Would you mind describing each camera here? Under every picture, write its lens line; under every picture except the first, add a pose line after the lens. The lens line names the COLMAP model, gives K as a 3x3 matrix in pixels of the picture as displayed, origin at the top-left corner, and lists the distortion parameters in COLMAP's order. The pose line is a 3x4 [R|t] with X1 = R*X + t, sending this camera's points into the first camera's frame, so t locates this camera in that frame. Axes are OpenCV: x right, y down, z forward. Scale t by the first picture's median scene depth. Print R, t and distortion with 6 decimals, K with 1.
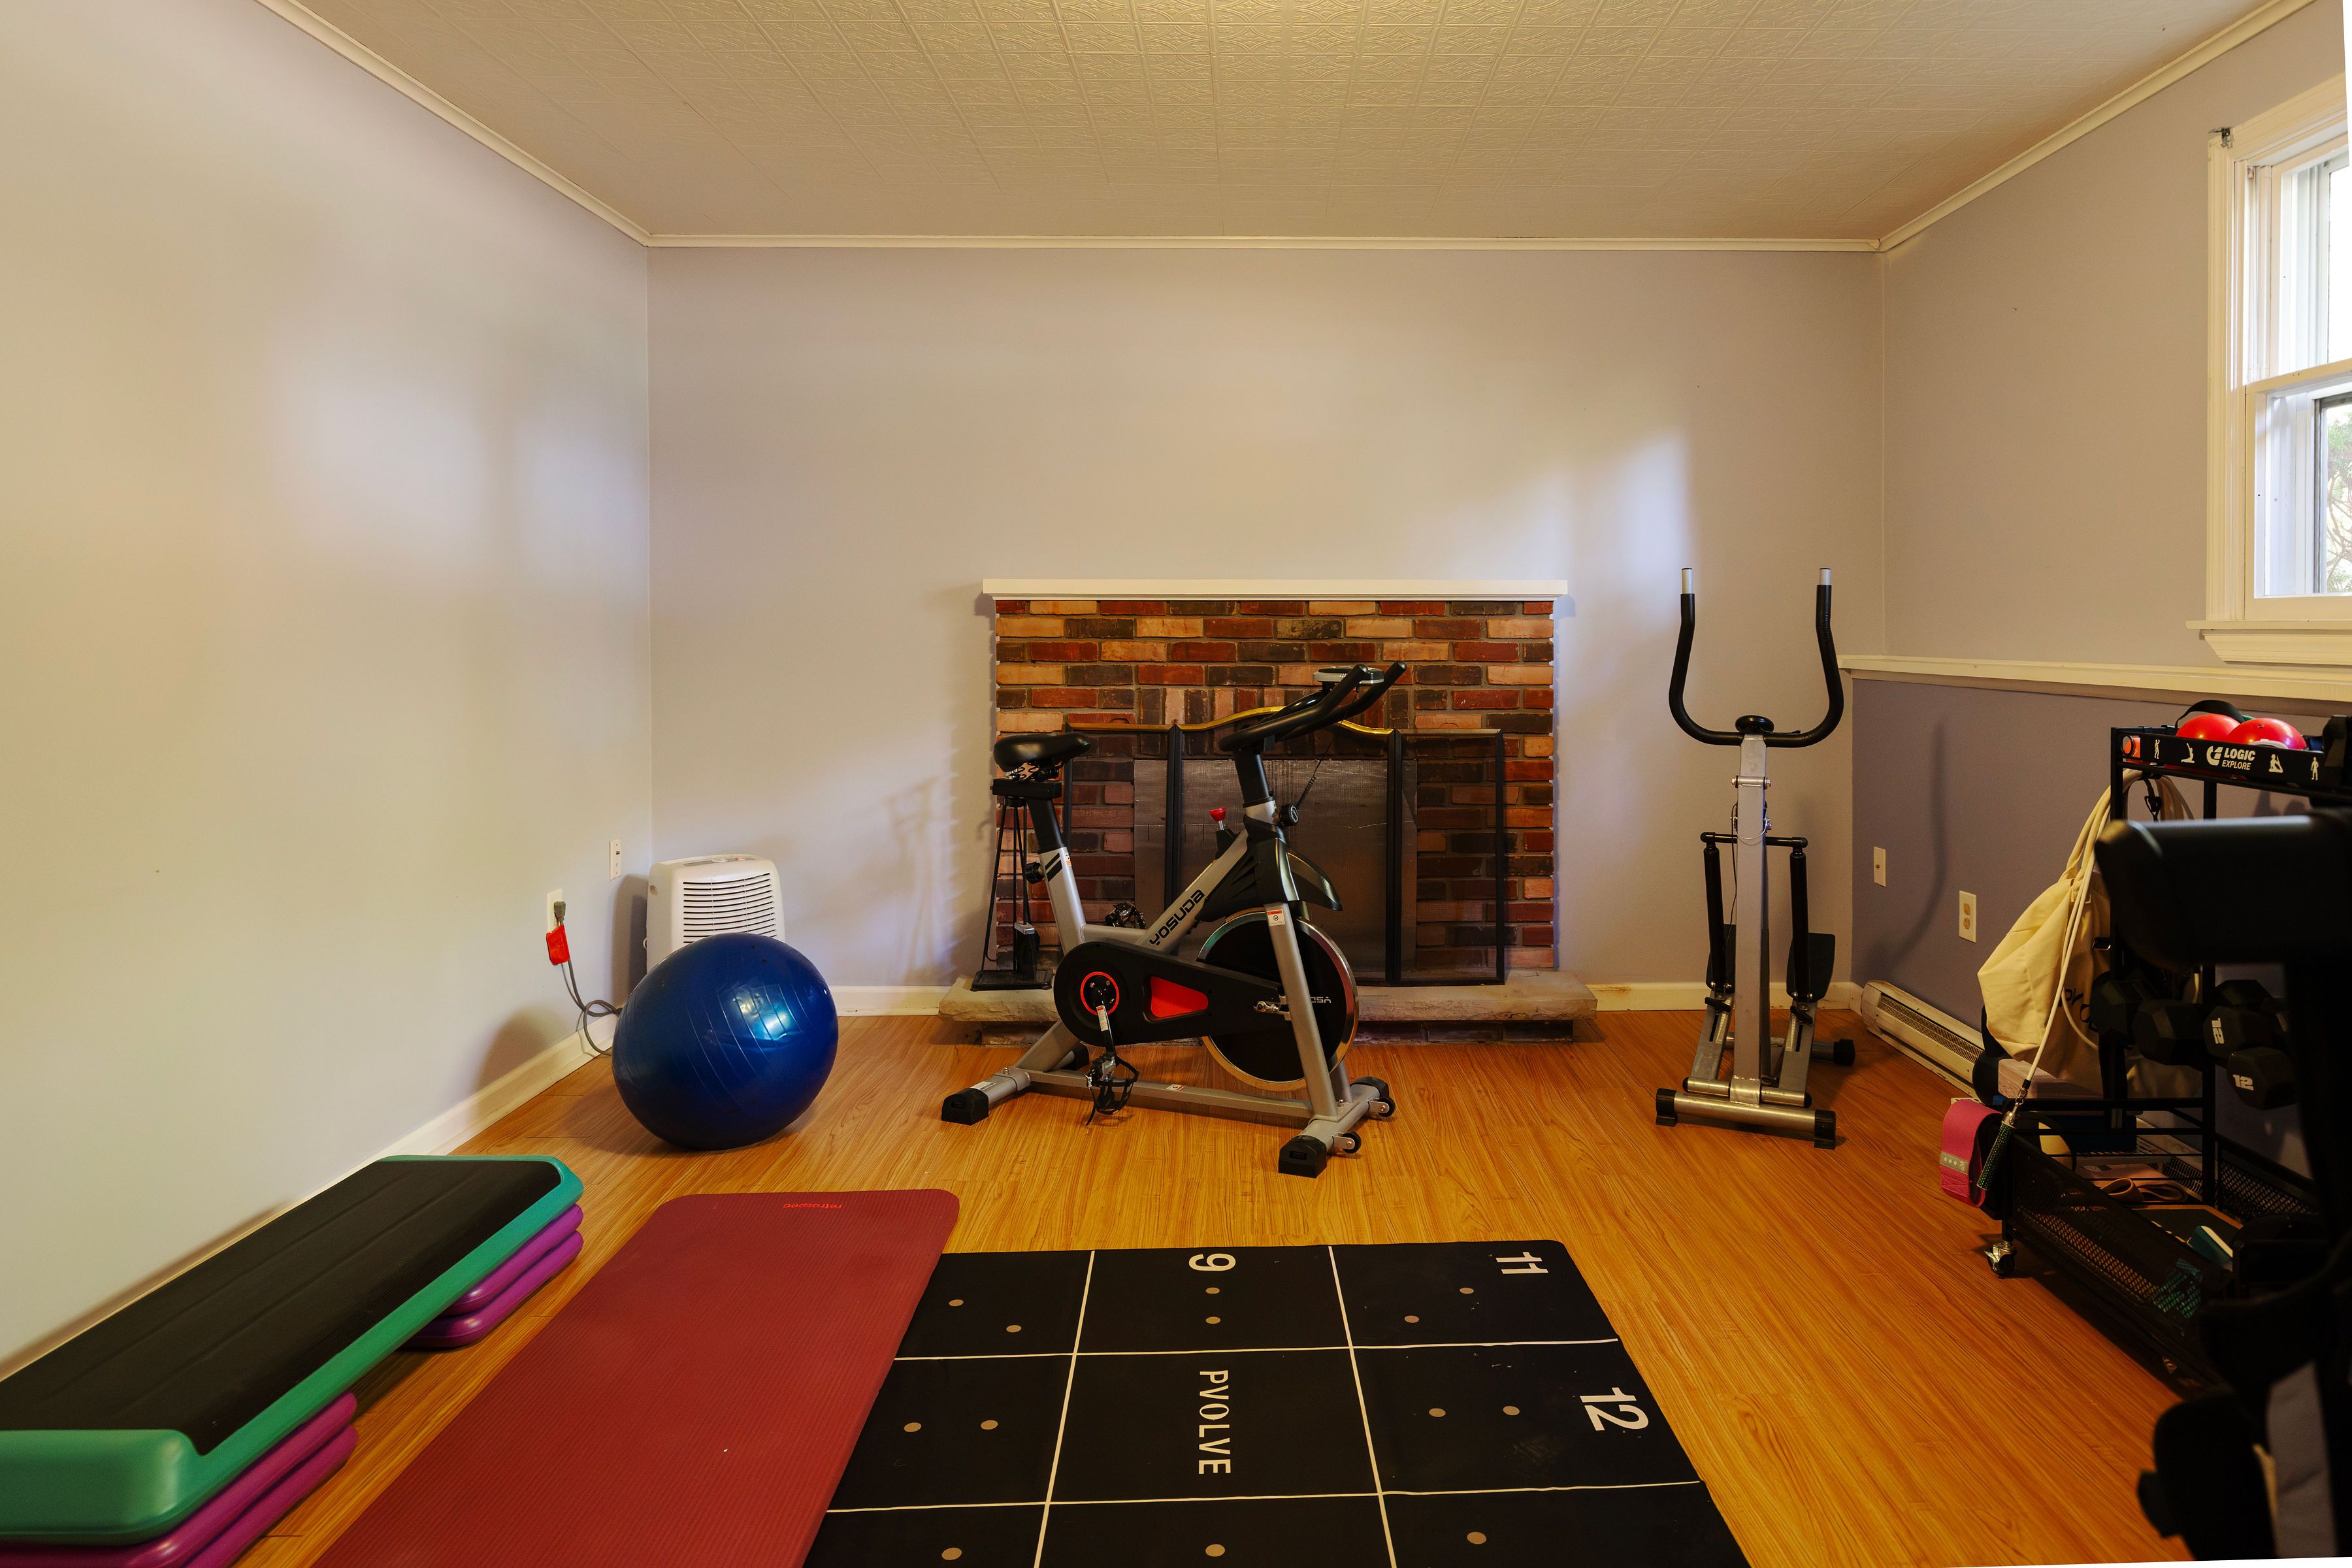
lens RADIAL K [[1494.7, 0, 1245.9], [0, 1494.7, 653.5], [0, 0, 1]] dist [-0.000553, 0.000592]
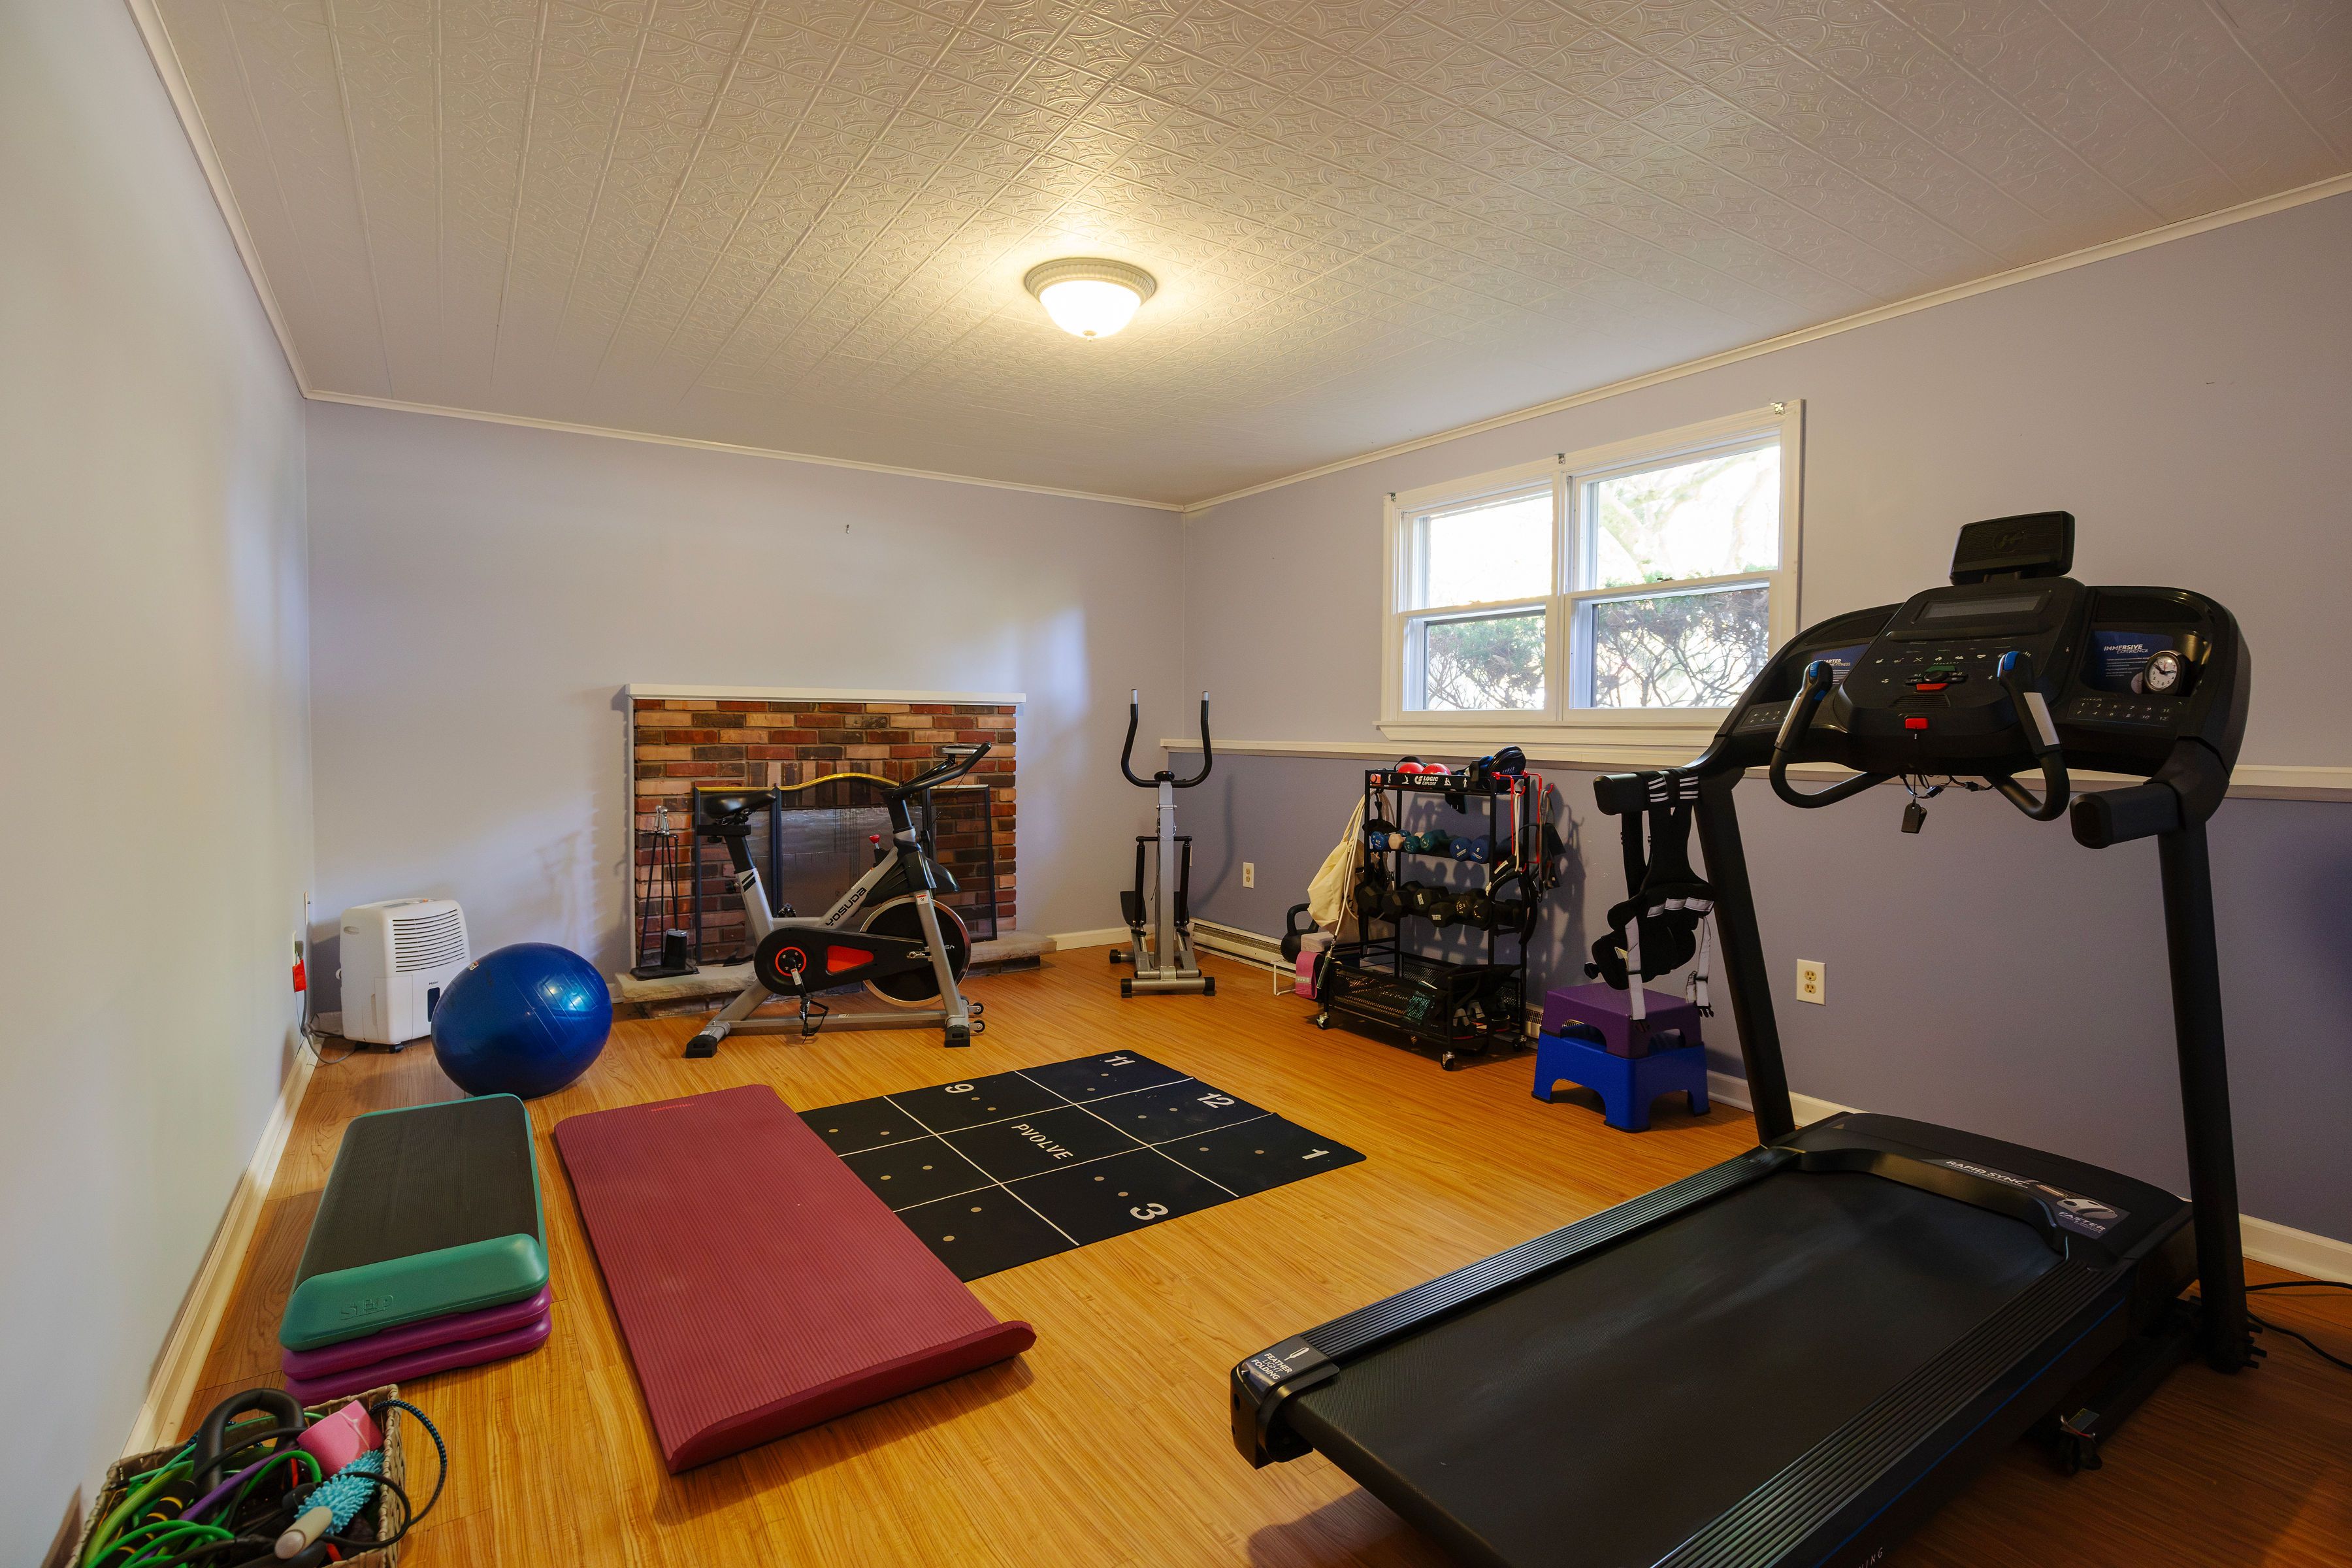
lens RADIAL K [[1106.2, 0, 1176.5], [0, 1106.2, 775.1], [0, 0, 1]] dist [-0.012586, 0.000524]
pose [[0.848793, -0.017509, 0.528435, -0.367961], [0.001918, 0.999547, 0.030037, 0.005813], [-0.528722, -0.024482, 0.848442, -0.158956]]
